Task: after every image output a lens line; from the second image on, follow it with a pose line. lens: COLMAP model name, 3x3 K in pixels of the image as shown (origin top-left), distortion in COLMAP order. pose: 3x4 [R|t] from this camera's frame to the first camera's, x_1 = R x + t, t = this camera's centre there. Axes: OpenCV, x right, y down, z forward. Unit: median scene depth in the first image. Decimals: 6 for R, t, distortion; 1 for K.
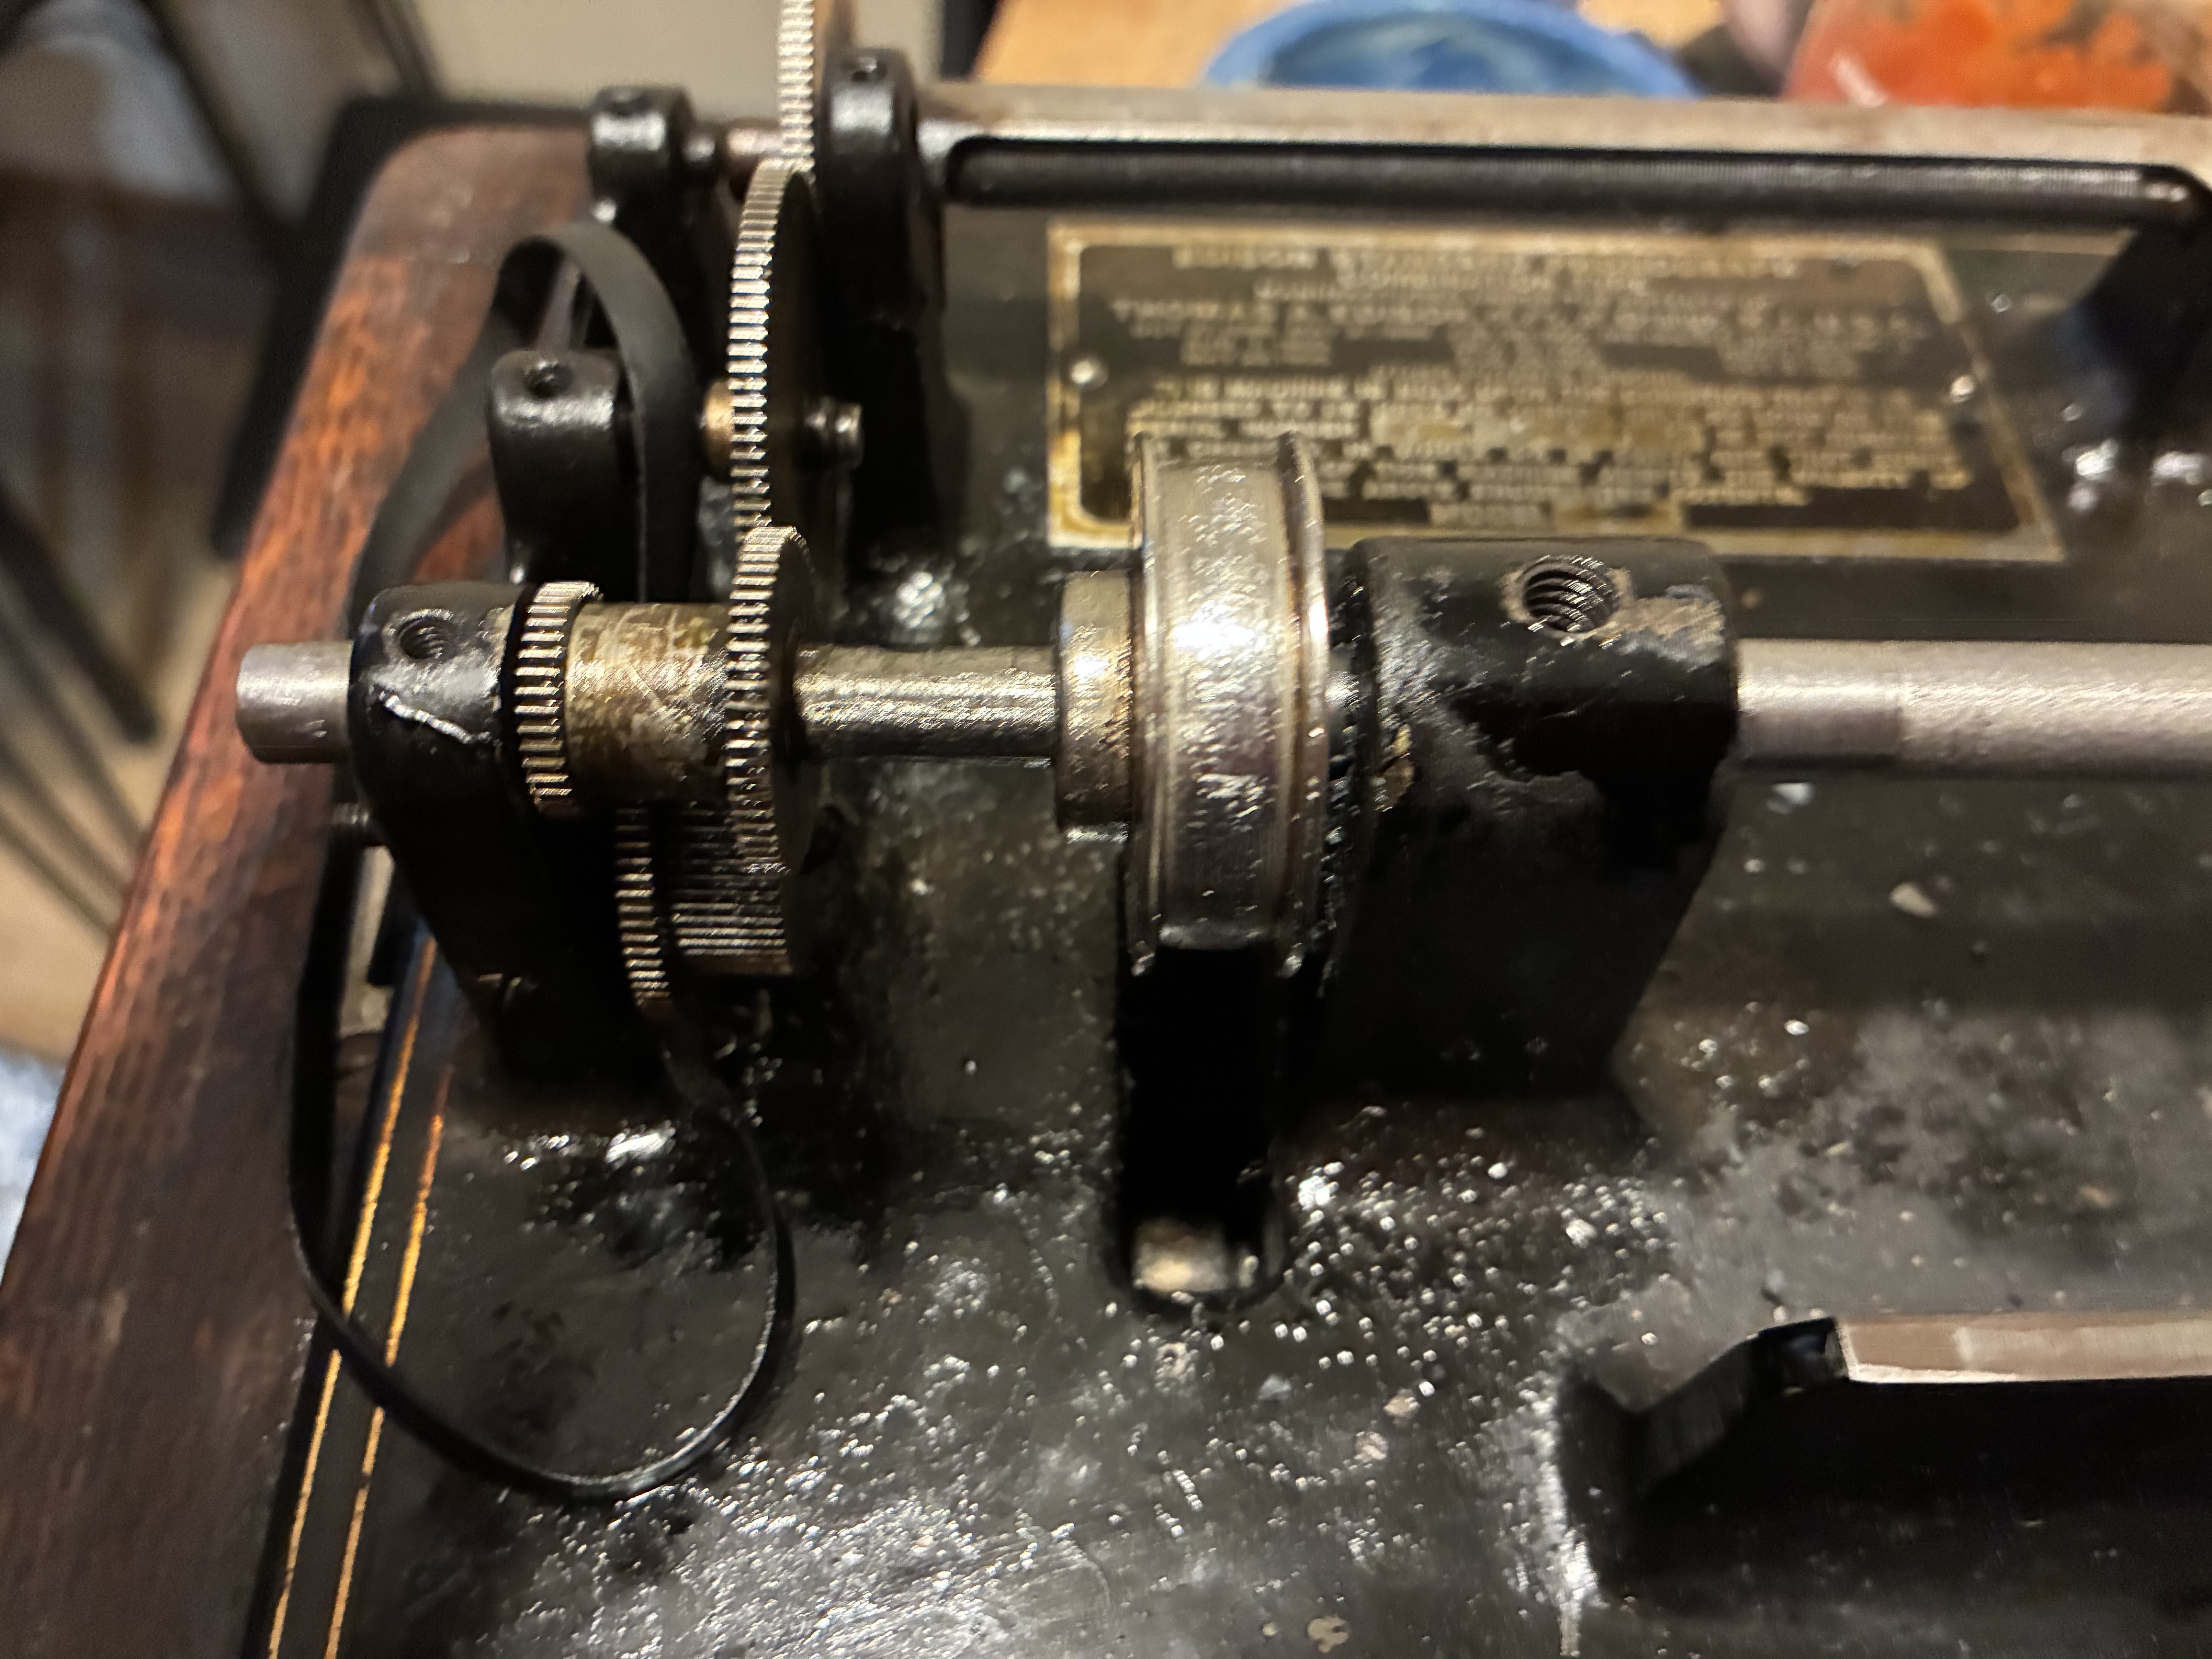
lens RADIAL K [[1830.9, 0, 1106.1], [0, 1830.9, 843.1], [0, 0, 1]] dist [-0.003876, -0.007415]
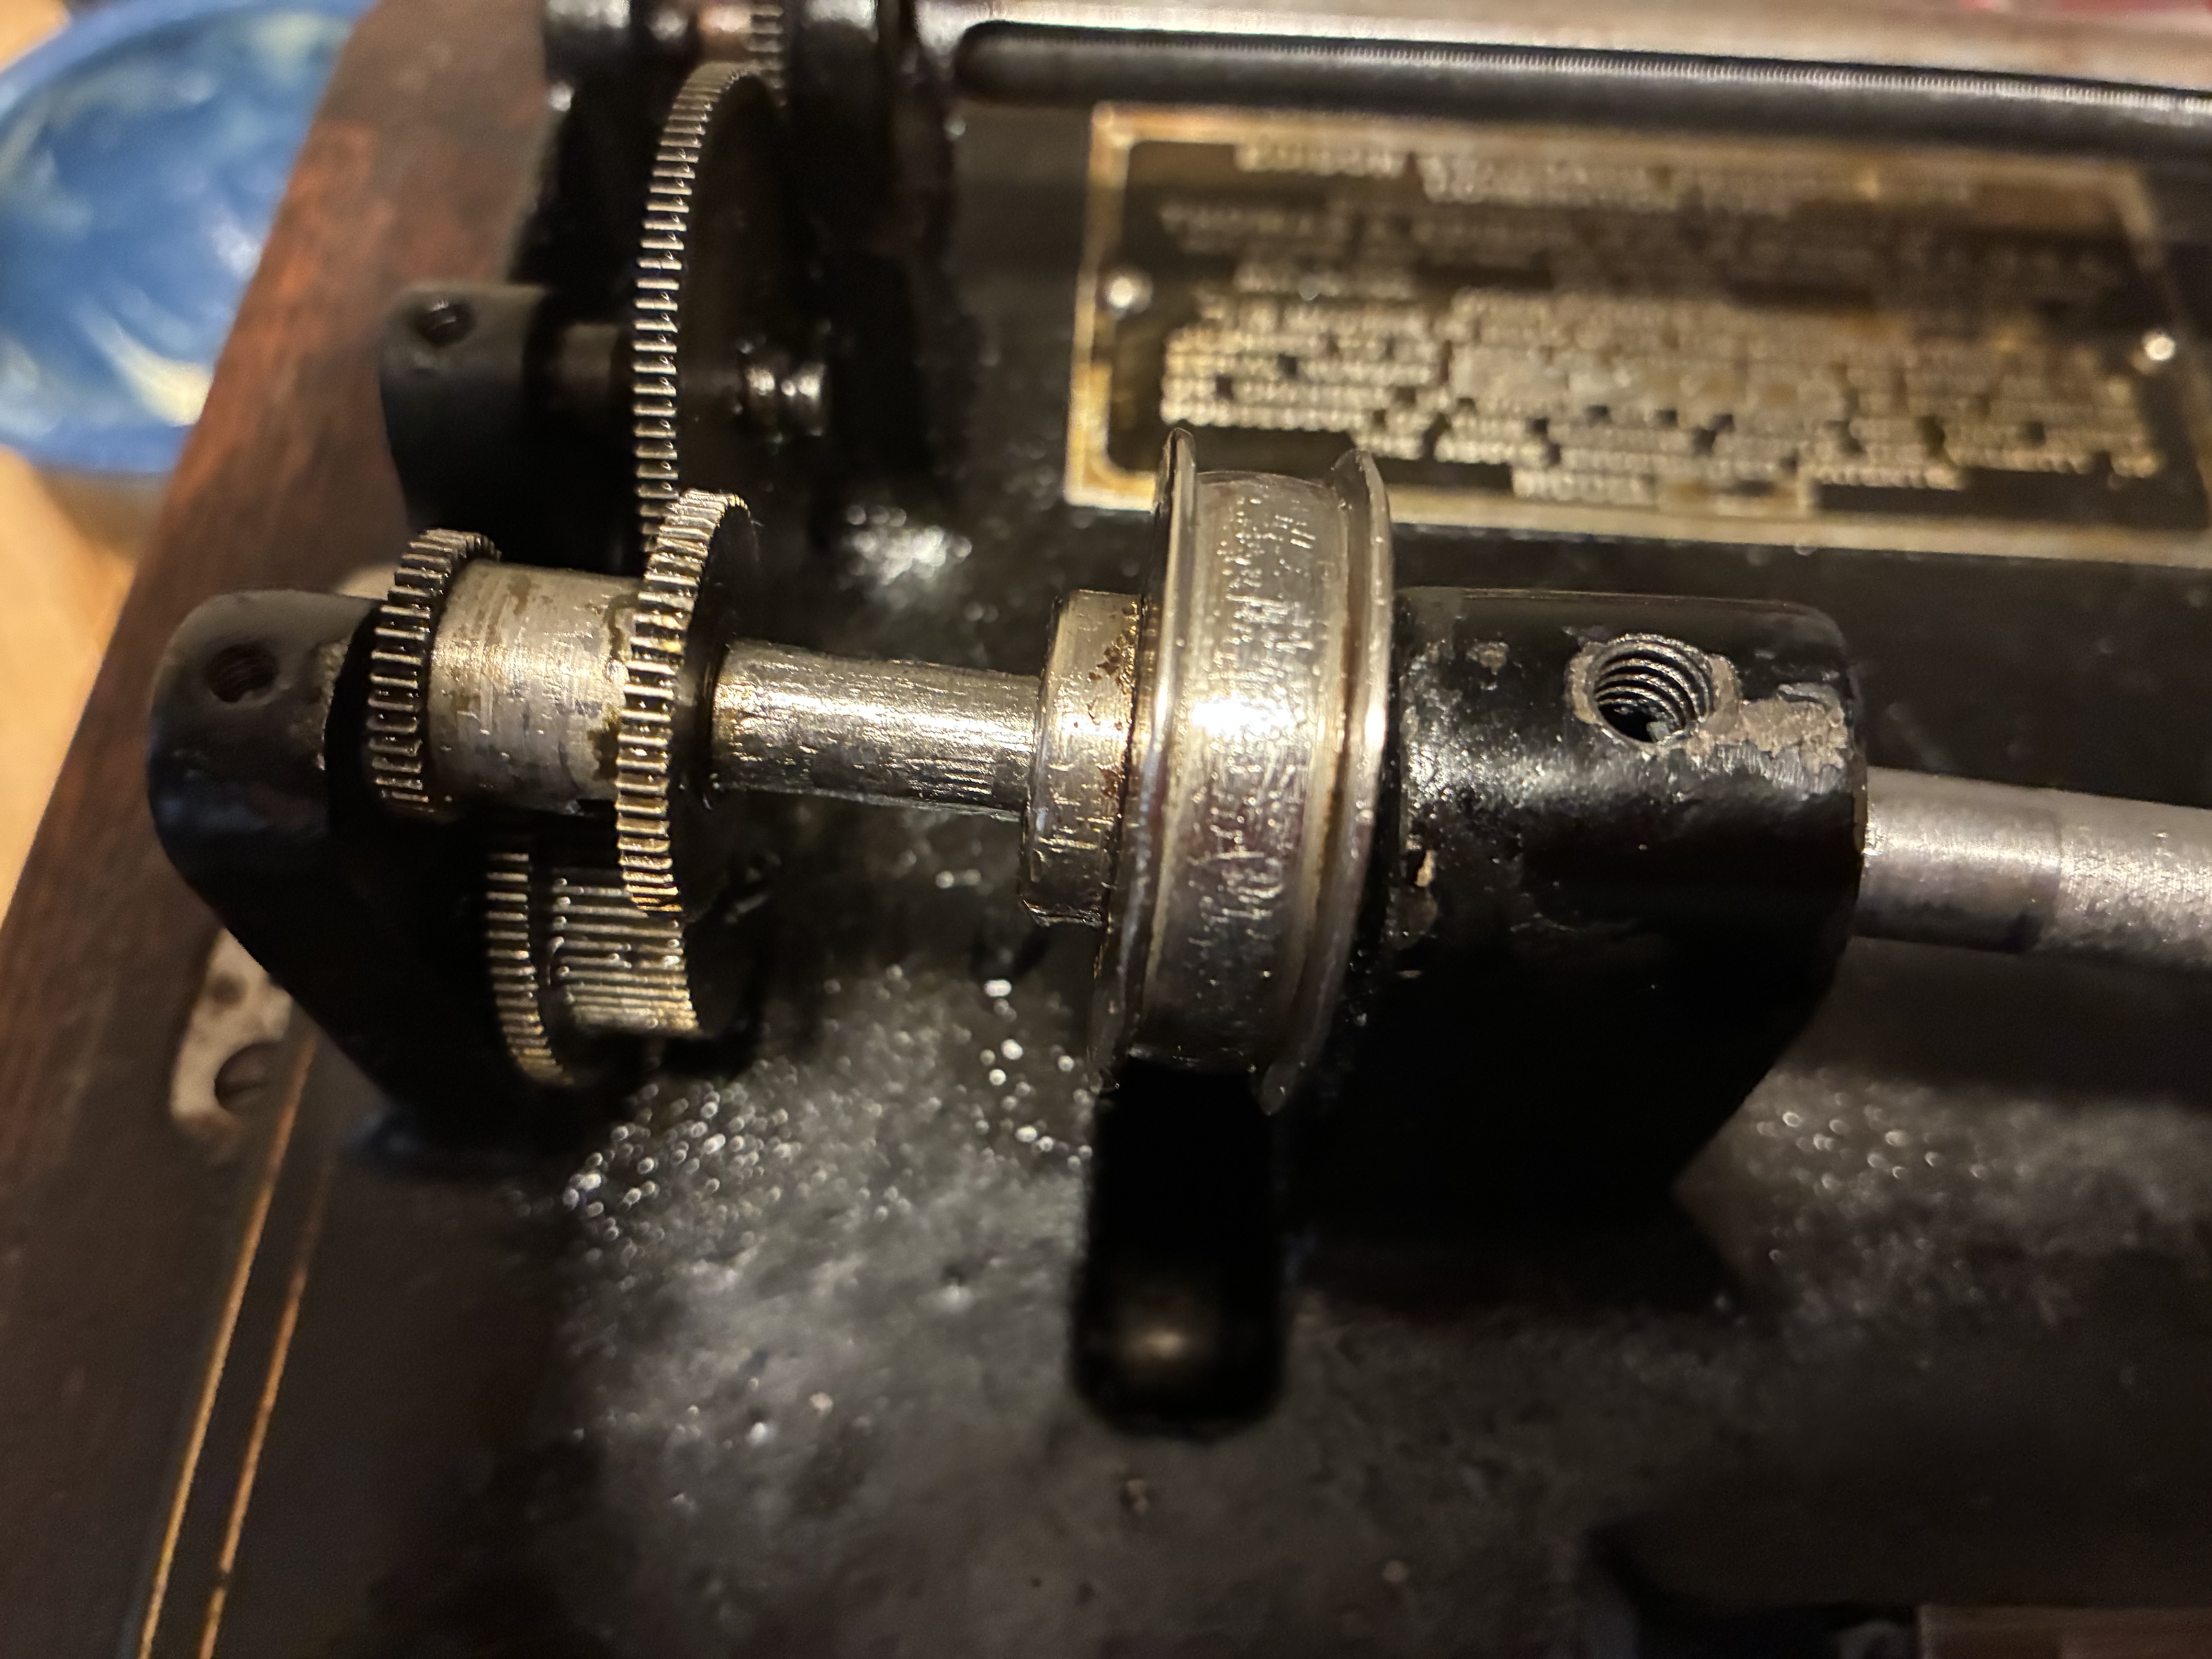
lens RADIAL K [[1830.9, 0, 1113.8], [0, 1830.9, 822.2], [0, 0, 1]] dist [-0.003876, -0.007415]
pose [[0.997684, 0.049721, -0.046423, 0.037259], [-0.045753, 0.995504, 0.082938, -0.081850], [0.050338, -0.080622, 0.995473, 0.121363]]
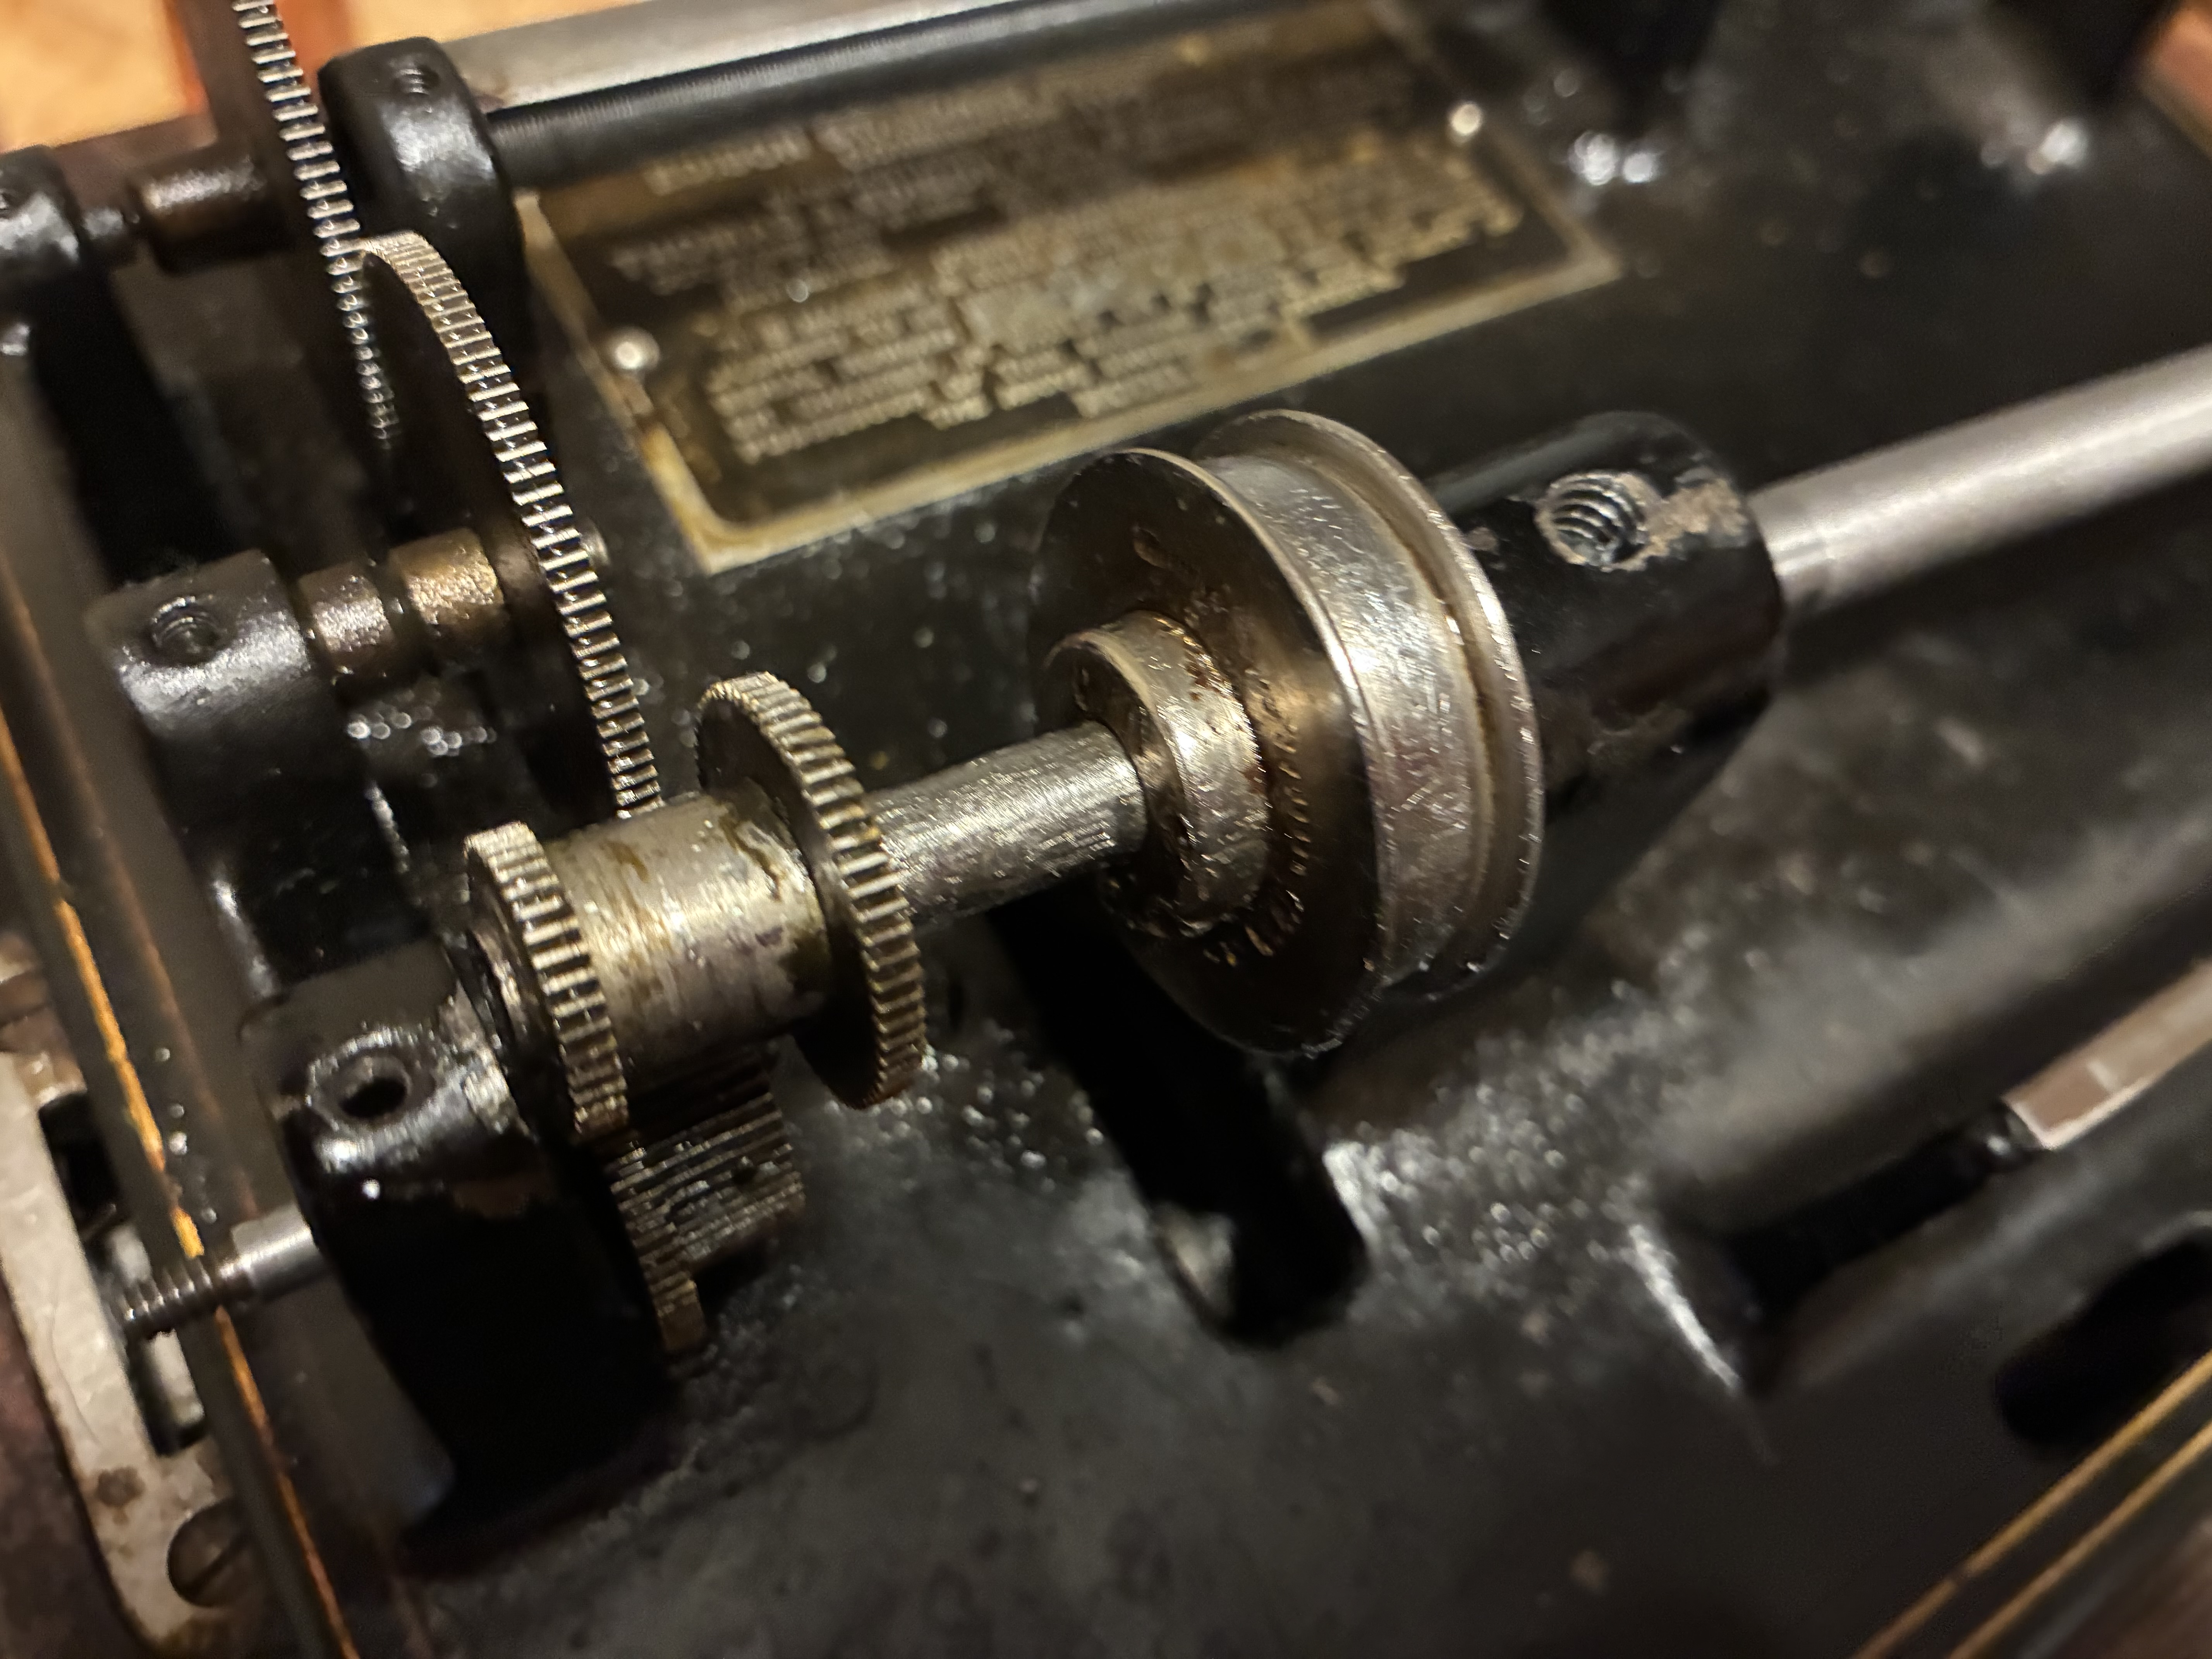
lens RADIAL K [[1830.9, 0, 1102.2], [0, 1830.9, 834.9], [0, 0, 1]] dist [-0.003876, -0.007415]
pose [[0.848798, -0.377533, 0.370150, -0.224440], [0.324719, 0.924733, 0.198559, -0.155205], [-0.417253, -0.048341, 0.907504, 0.154960]]
